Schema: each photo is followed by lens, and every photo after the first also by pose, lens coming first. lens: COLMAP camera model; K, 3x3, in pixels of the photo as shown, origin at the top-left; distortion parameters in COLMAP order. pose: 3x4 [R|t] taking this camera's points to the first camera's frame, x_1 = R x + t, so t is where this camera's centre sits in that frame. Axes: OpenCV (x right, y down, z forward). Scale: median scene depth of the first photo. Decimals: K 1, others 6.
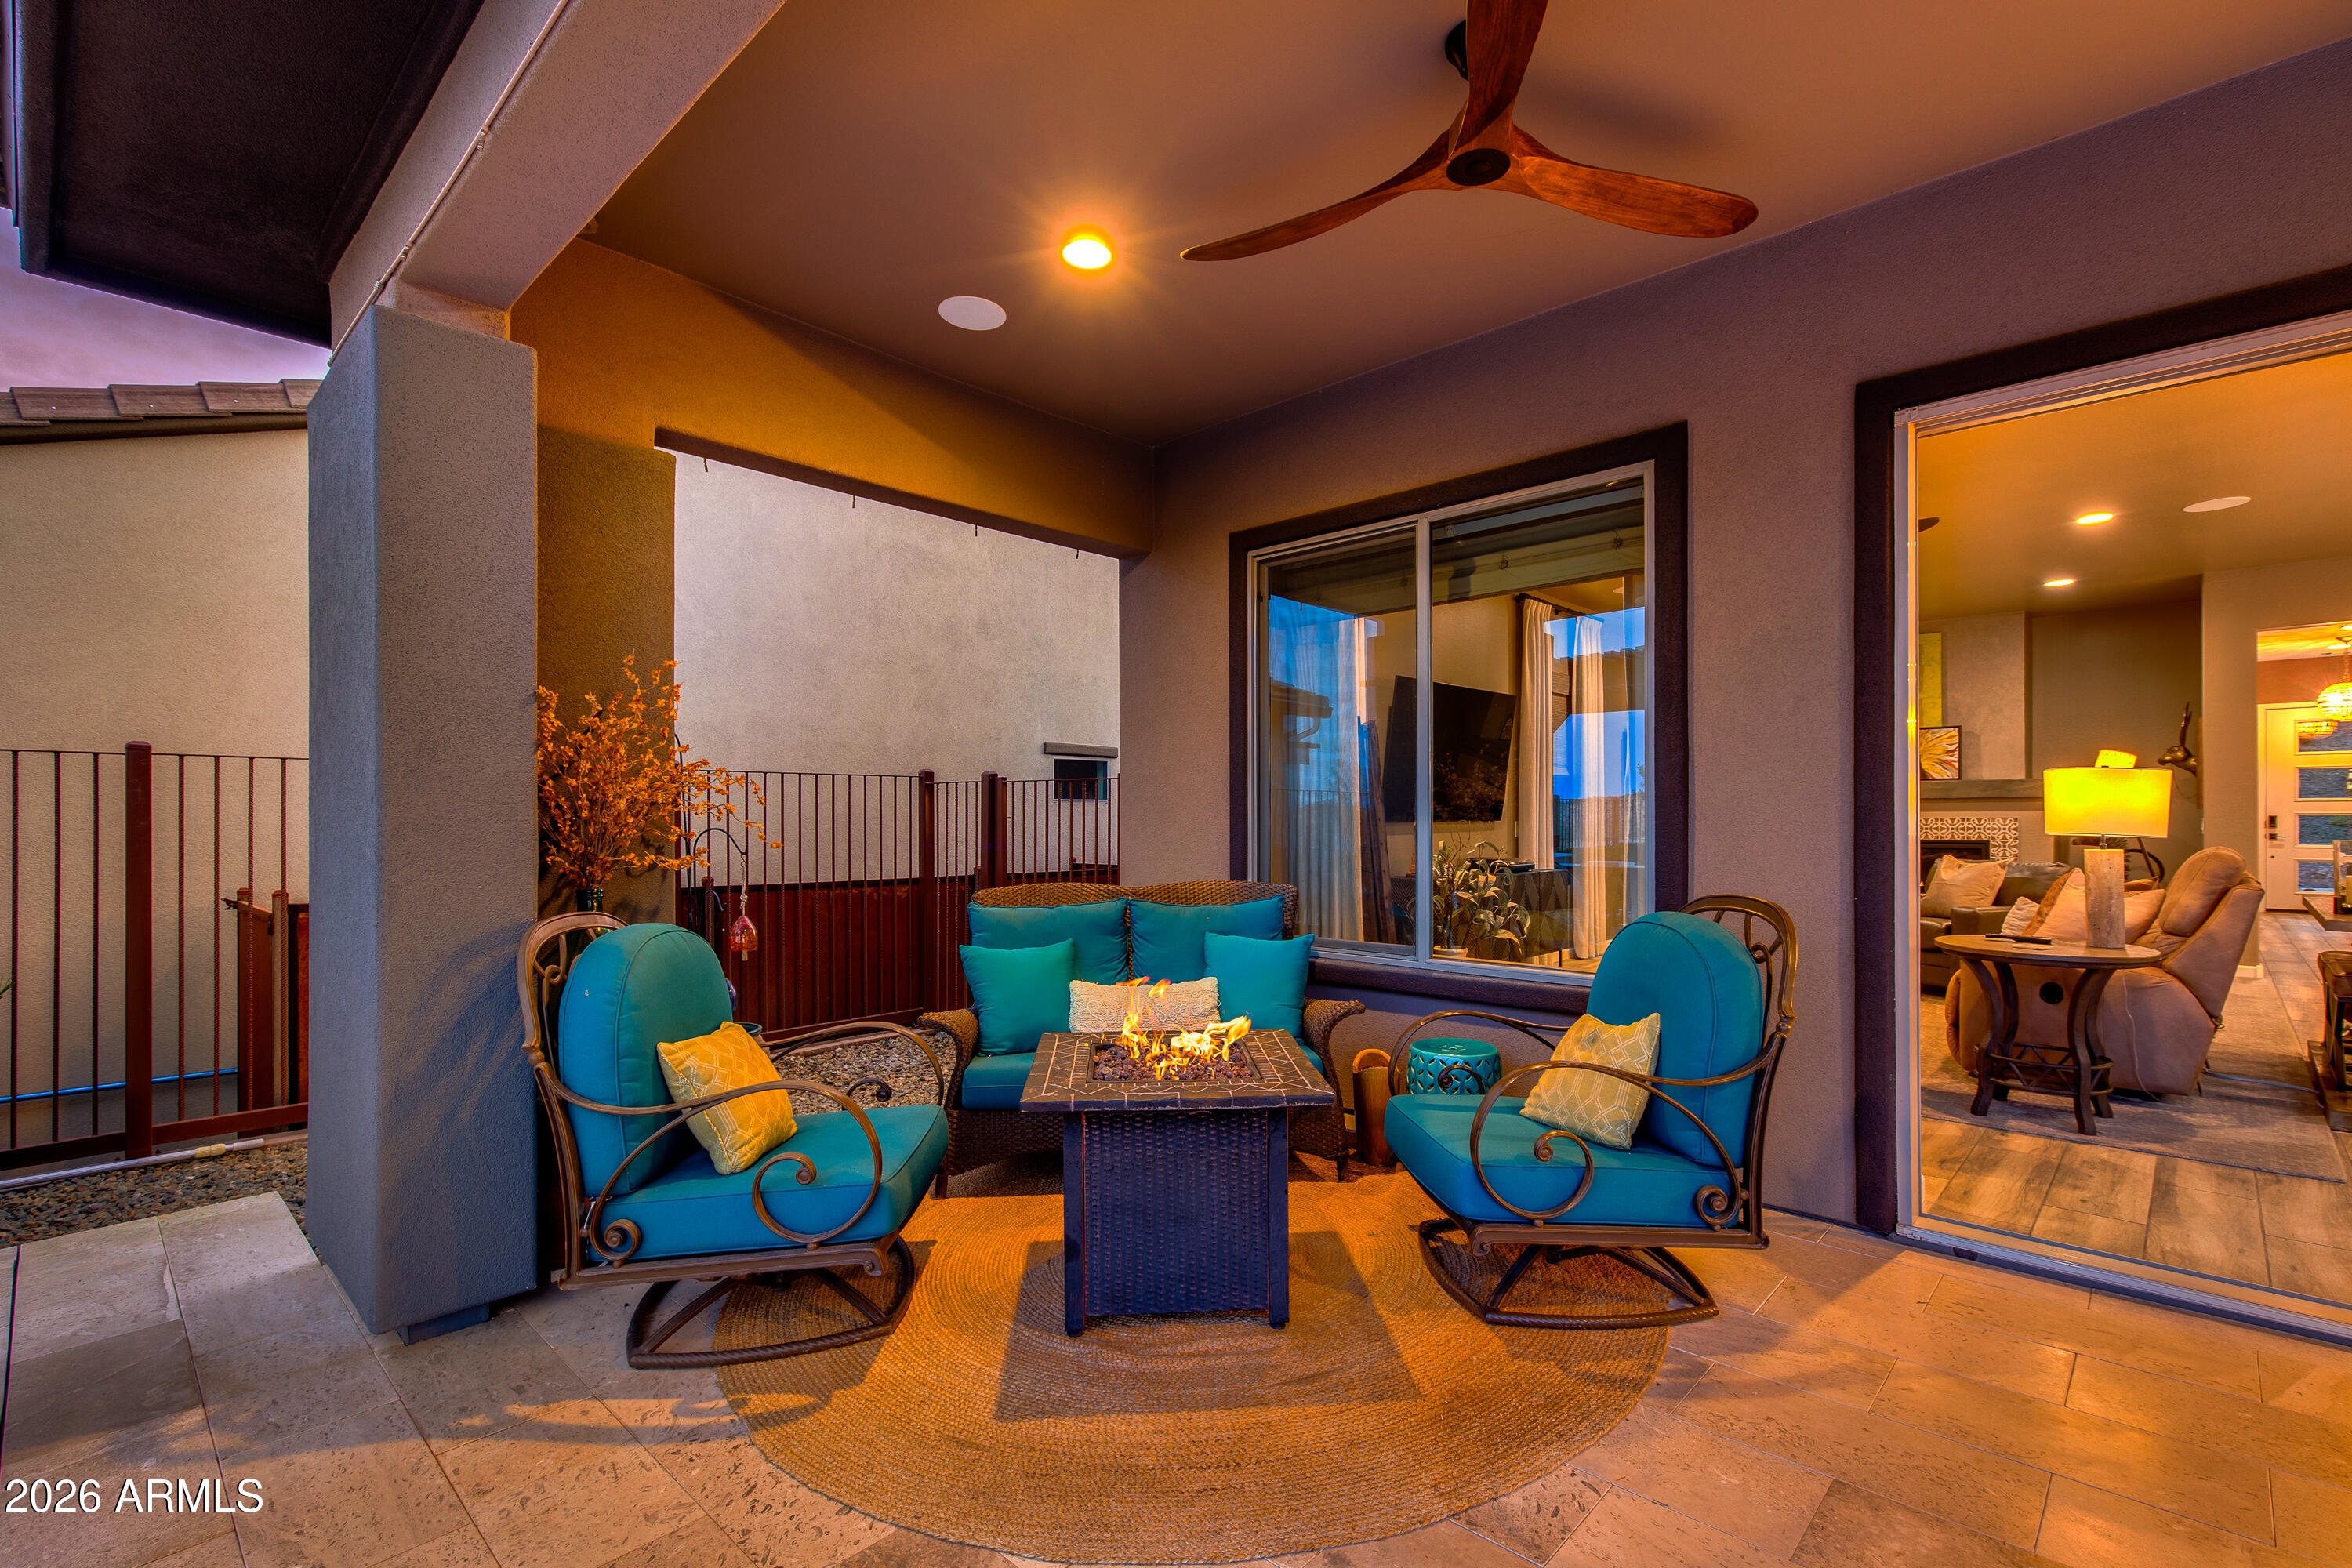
lens RADIAL K [[1149.5, 0, 1169.3], [0, 1149.5, 803.6], [0, 0, 1]] dist [0.008465, -0.001050]
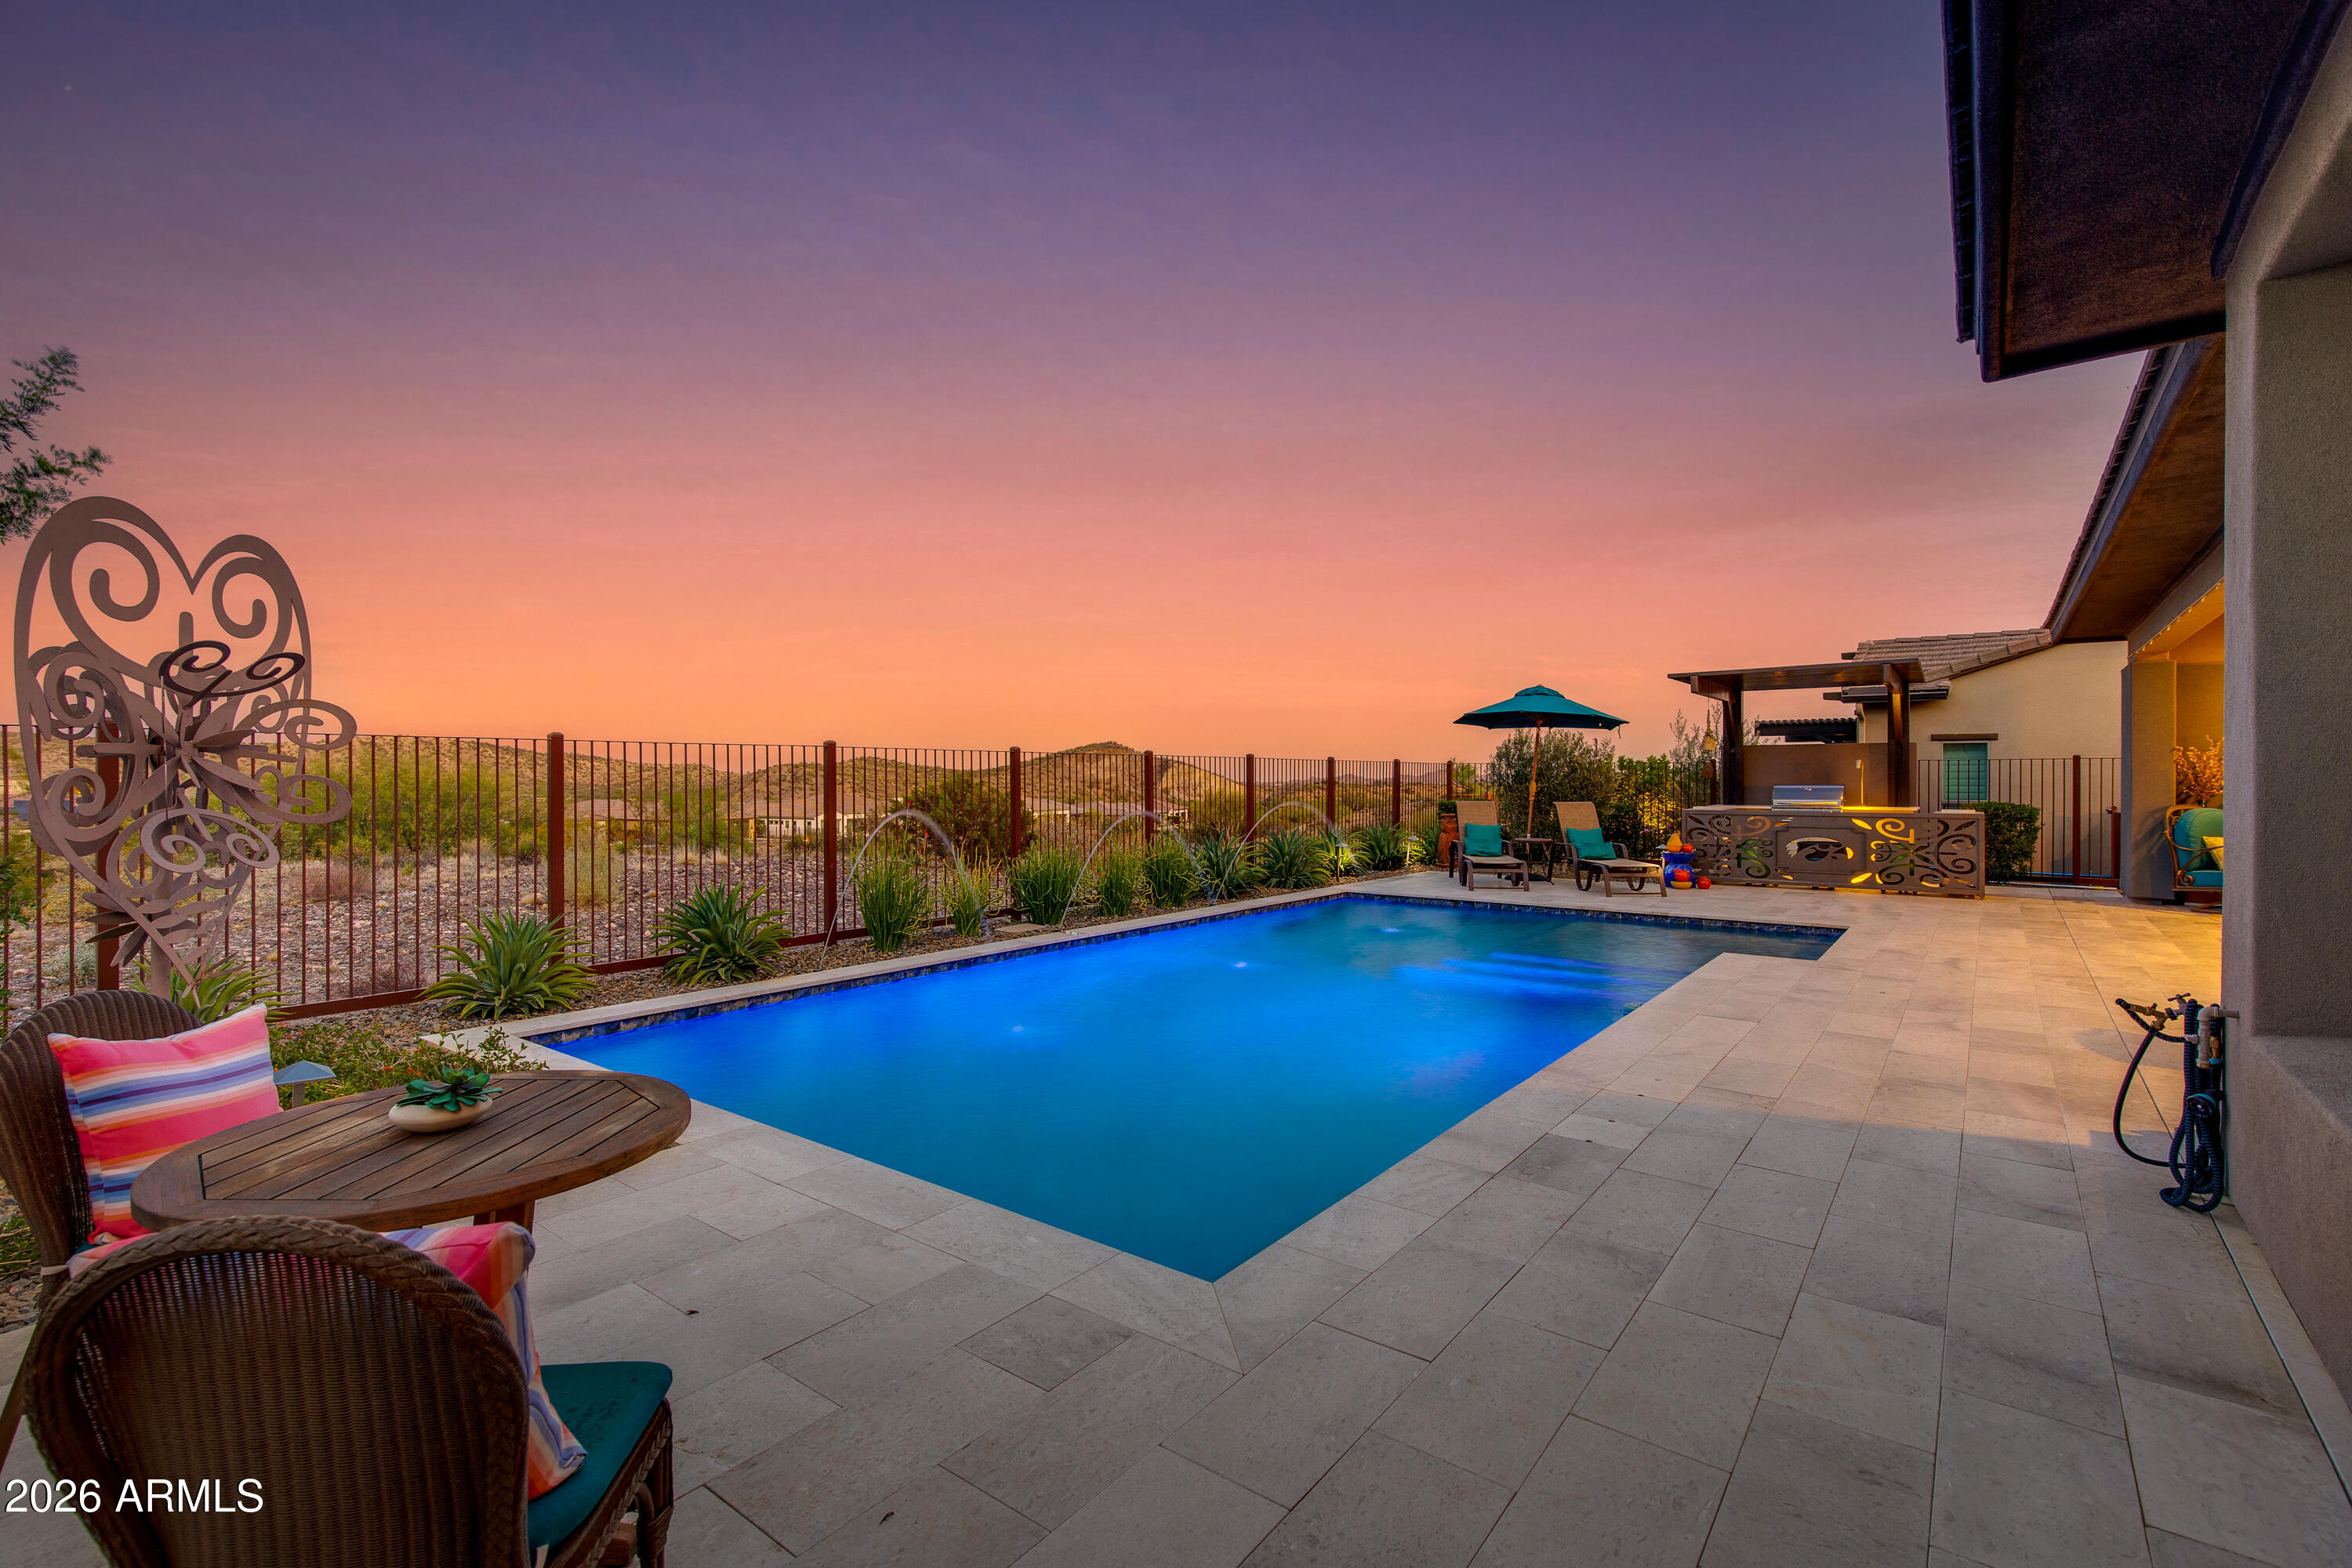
lens RADIAL K [[1055.2, 0, 1182.3], [0, 1055.2, 788.3], [0, 0, 1]] dist [0.004850, -0.000095]
pose [[0.142433, 0.011689, -0.989735, 1.801584], [0.010349, 0.999858, 0.013297, -0.026881], [0.989750, -0.012137, 0.142292, -2.030867]]
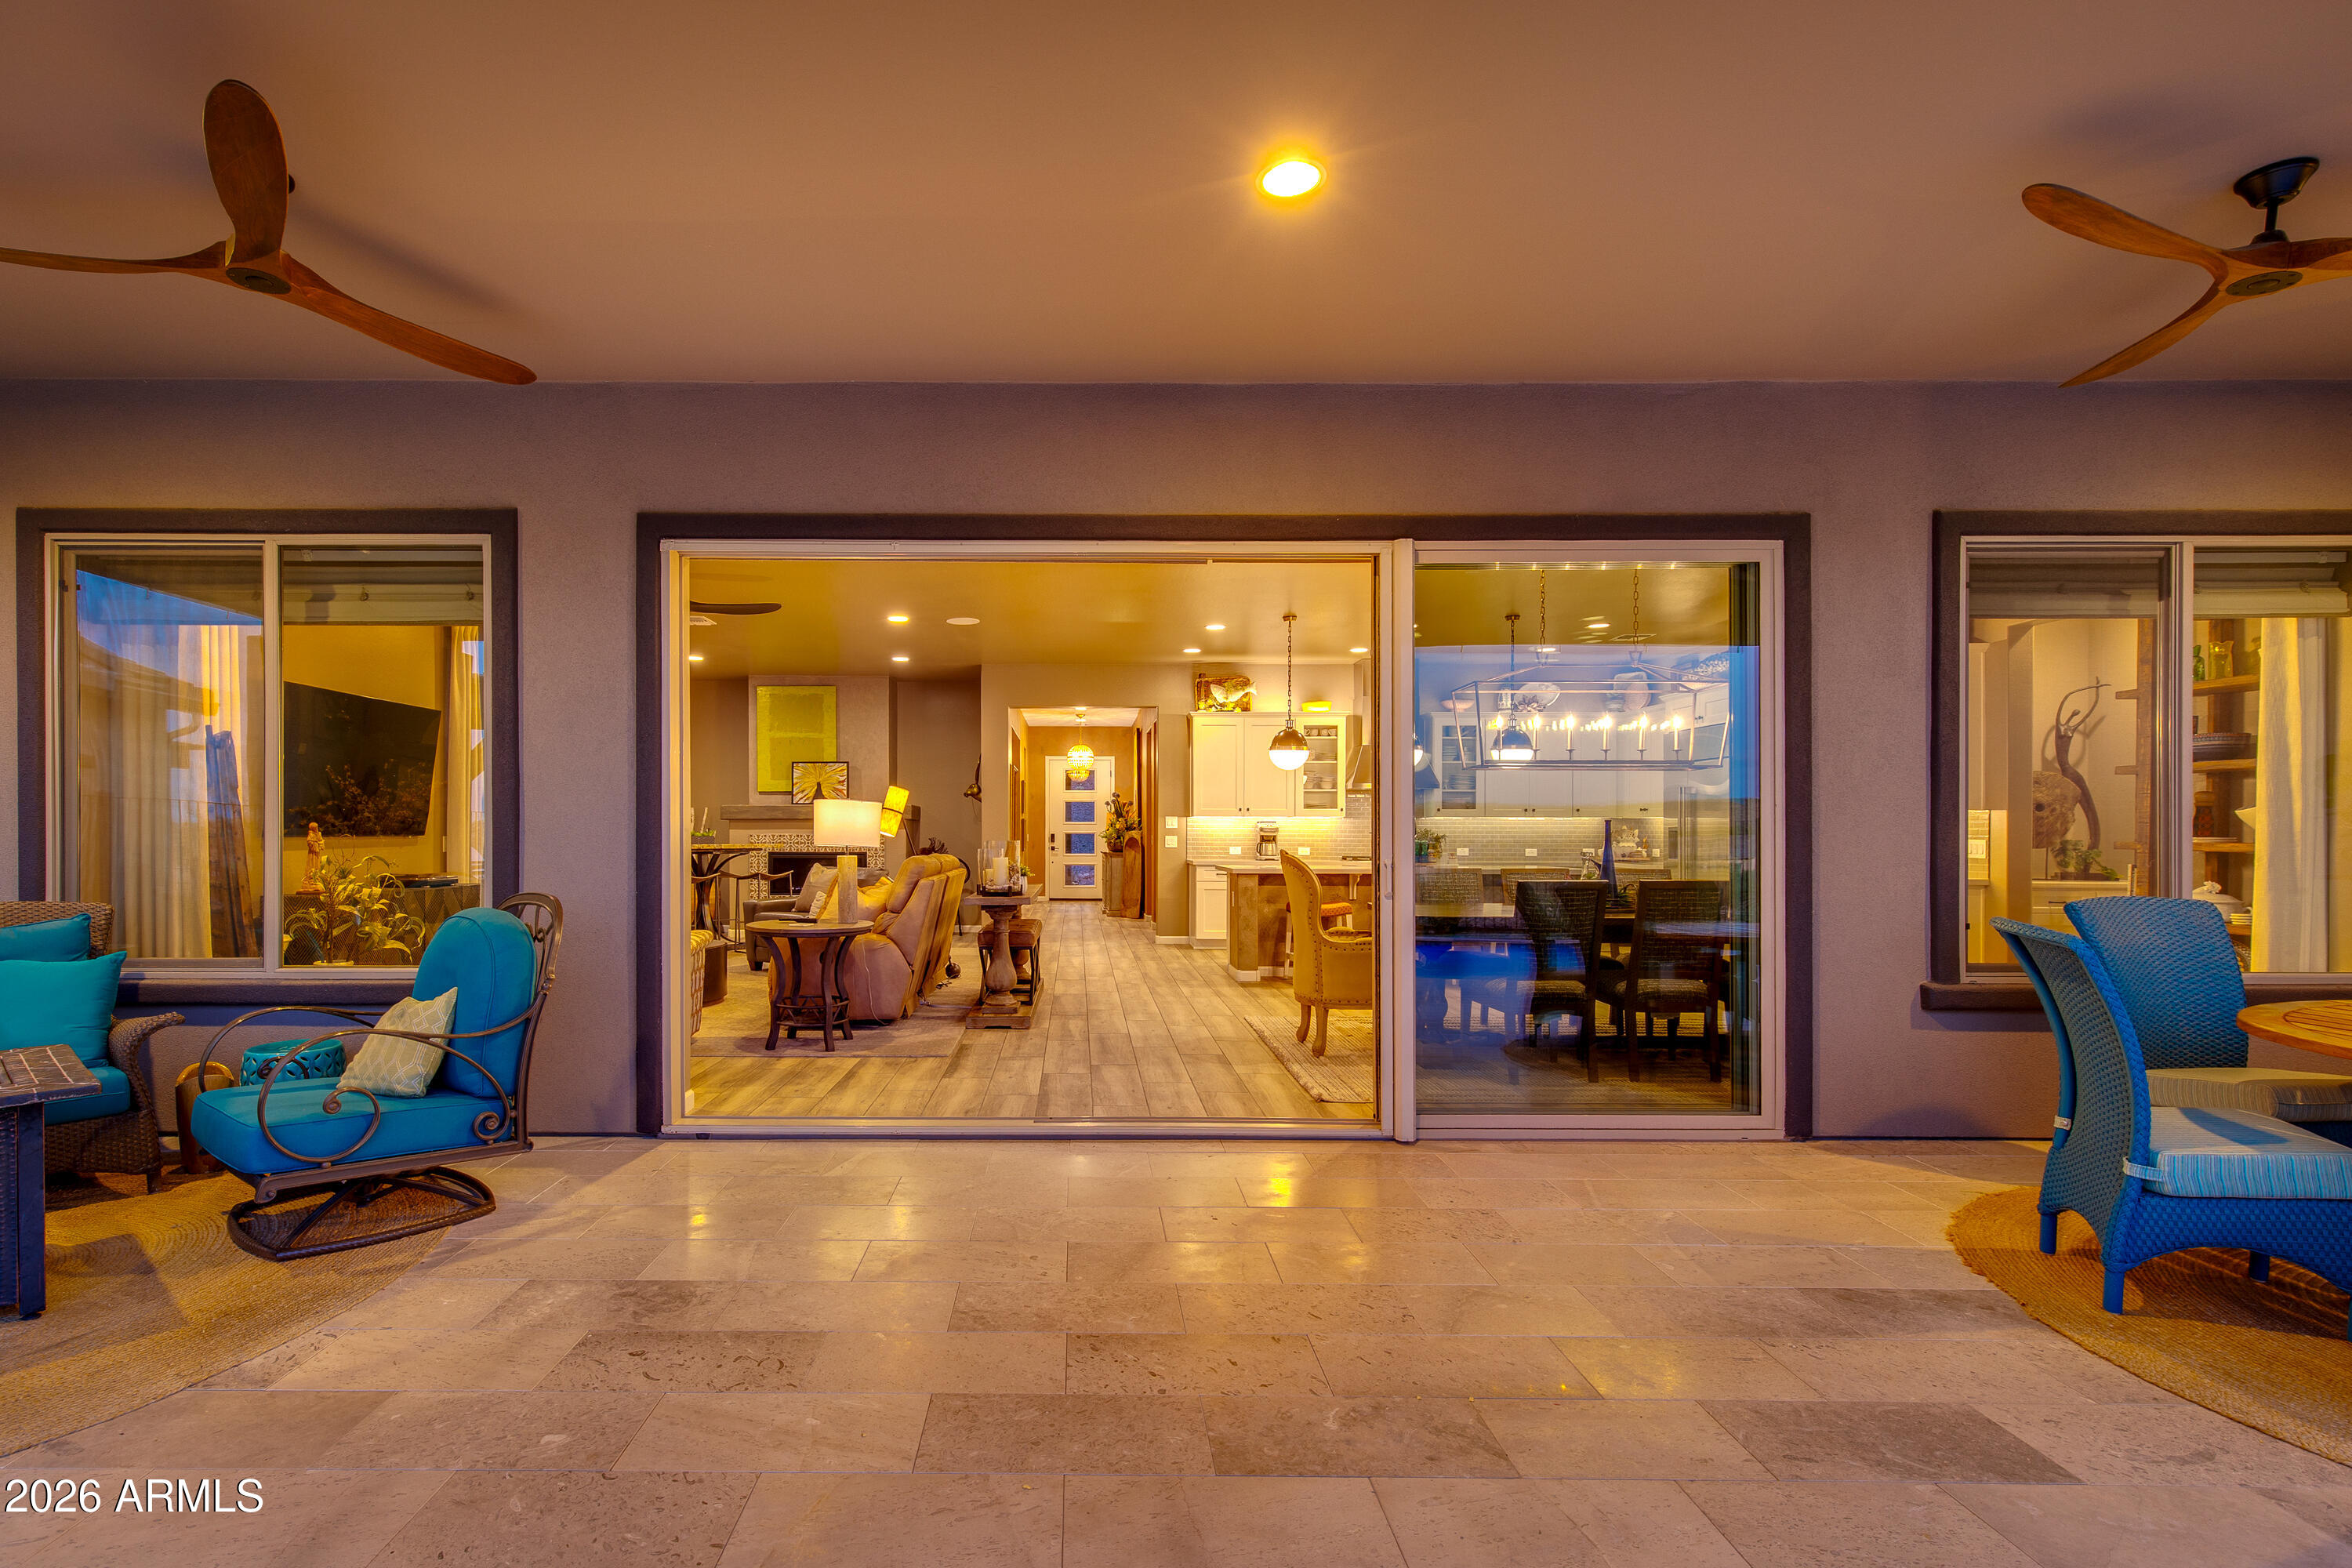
lens RADIAL K [[1149.5, 0, 1127.9], [0, 1149.5, 843.4], [0, 0, 1]] dist [0.008465, -0.001050]
pose [[0.710312, -0.001846, 0.703884, 0.042127], [-0.012950, 0.999793, 0.015690, -0.003700], [-0.703768, -0.020260, 0.710141, -0.296603]]
